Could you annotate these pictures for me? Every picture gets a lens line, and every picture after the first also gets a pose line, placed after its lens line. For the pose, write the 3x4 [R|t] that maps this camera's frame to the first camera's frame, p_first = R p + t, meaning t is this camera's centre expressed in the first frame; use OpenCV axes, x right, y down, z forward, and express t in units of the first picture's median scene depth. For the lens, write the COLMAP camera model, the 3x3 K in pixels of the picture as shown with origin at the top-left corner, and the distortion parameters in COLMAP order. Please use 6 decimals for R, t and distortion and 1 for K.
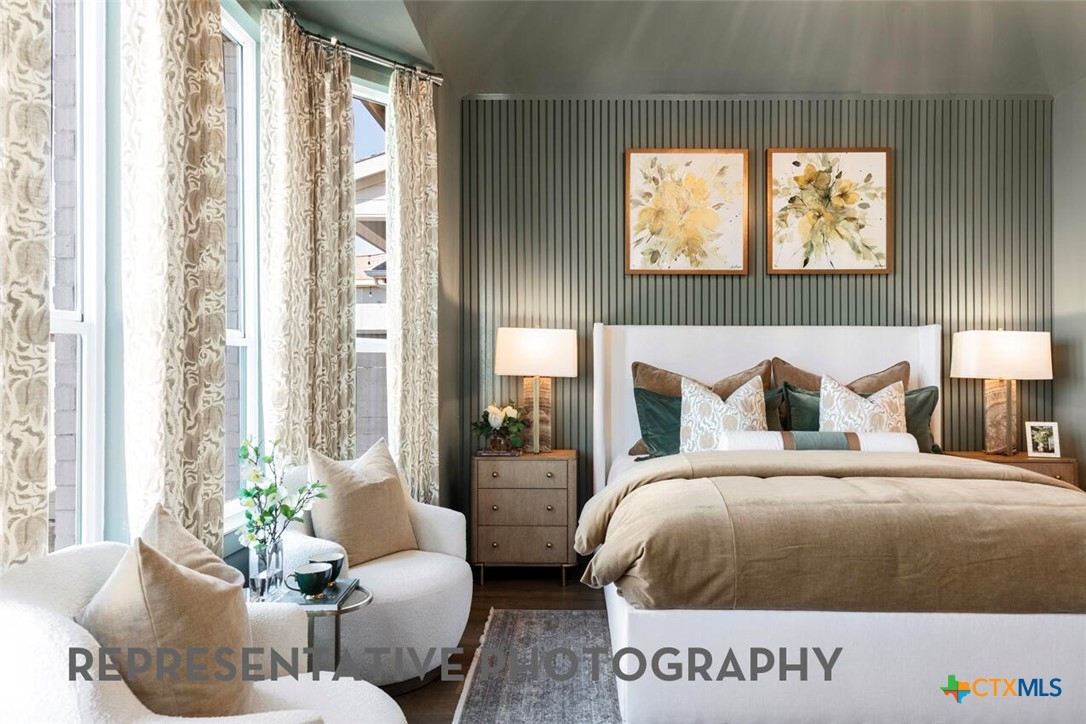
lens RADIAL K [[711.0, 0, 543.0], [0, 711.0, 362.0], [0, 0, 1]] dist [0.005683, 0.001128]
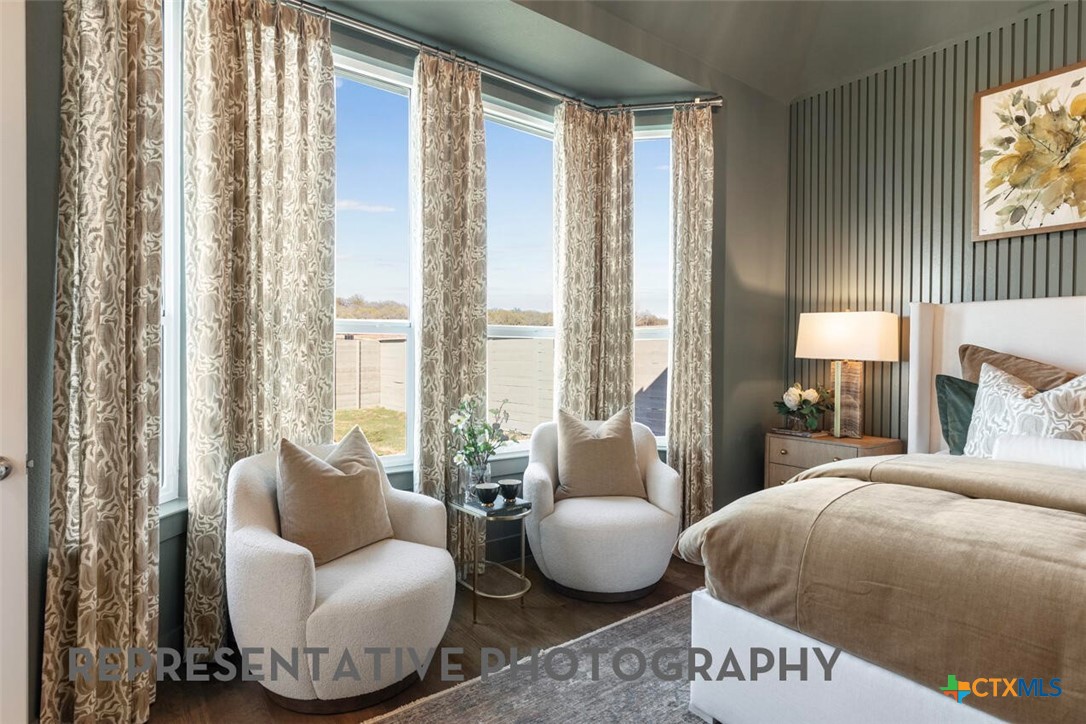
lens RADIAL K [[545.1, 0, 542.2], [0, 545.1, 356.4], [0, 0, 1]] dist [-0.001563, -0.000213]
pose [[0.615135, 0.005637, -0.788401, 0.338216], [0.006879, 0.999898, 0.012517, 0.002313], [0.788391, -0.013123, 0.615034, 0.203604]]
